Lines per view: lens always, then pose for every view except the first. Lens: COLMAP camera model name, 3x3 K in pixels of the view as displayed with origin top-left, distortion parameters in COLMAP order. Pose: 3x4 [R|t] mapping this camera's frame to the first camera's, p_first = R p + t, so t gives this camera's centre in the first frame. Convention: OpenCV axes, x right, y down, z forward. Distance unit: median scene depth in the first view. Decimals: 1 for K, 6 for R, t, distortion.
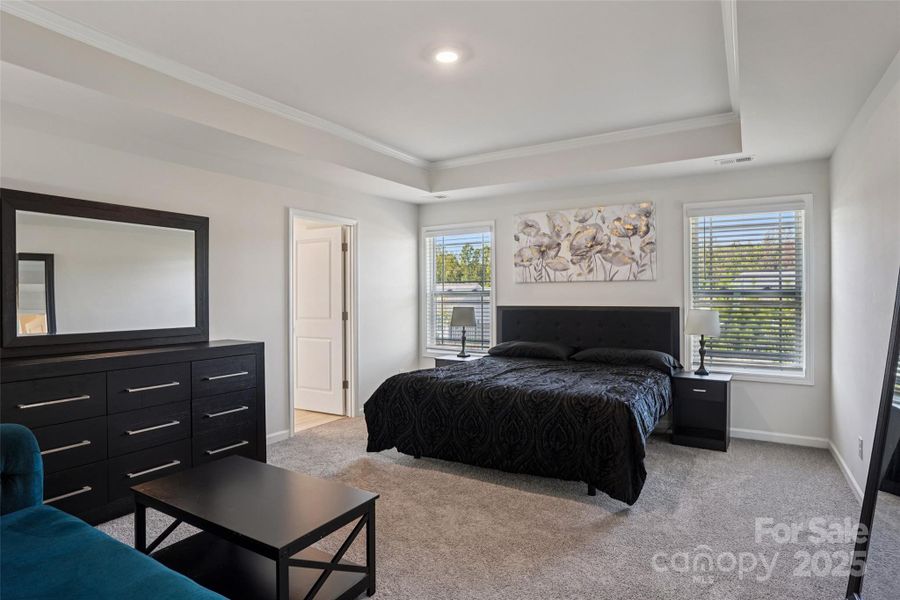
lens RADIAL K [[488.7, 0, 452.8], [0, 488.7, 300.8], [0, 0, 1]] dist [-0.075962, 0.039698]
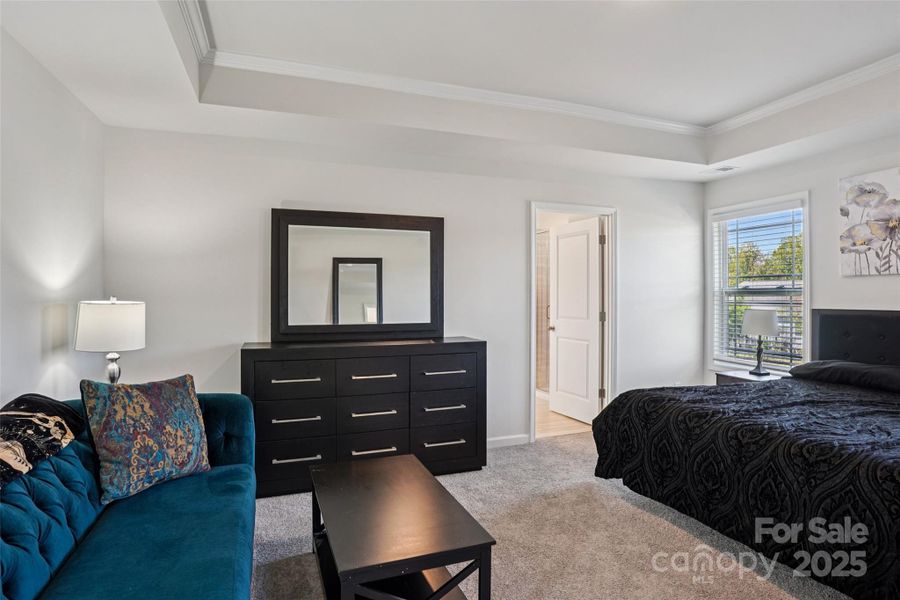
lens RADIAL K [[492.8, 0, 448.0], [0, 492.8, 290.9], [0, 0, 1]] dist [-0.073195, 0.043145]
pose [[0.786575, 0.000982, -0.617494, 0.112004], [-0.010394, 0.999878, -0.011650, -0.002274], [0.617407, 0.015582, 0.786490, 0.119701]]
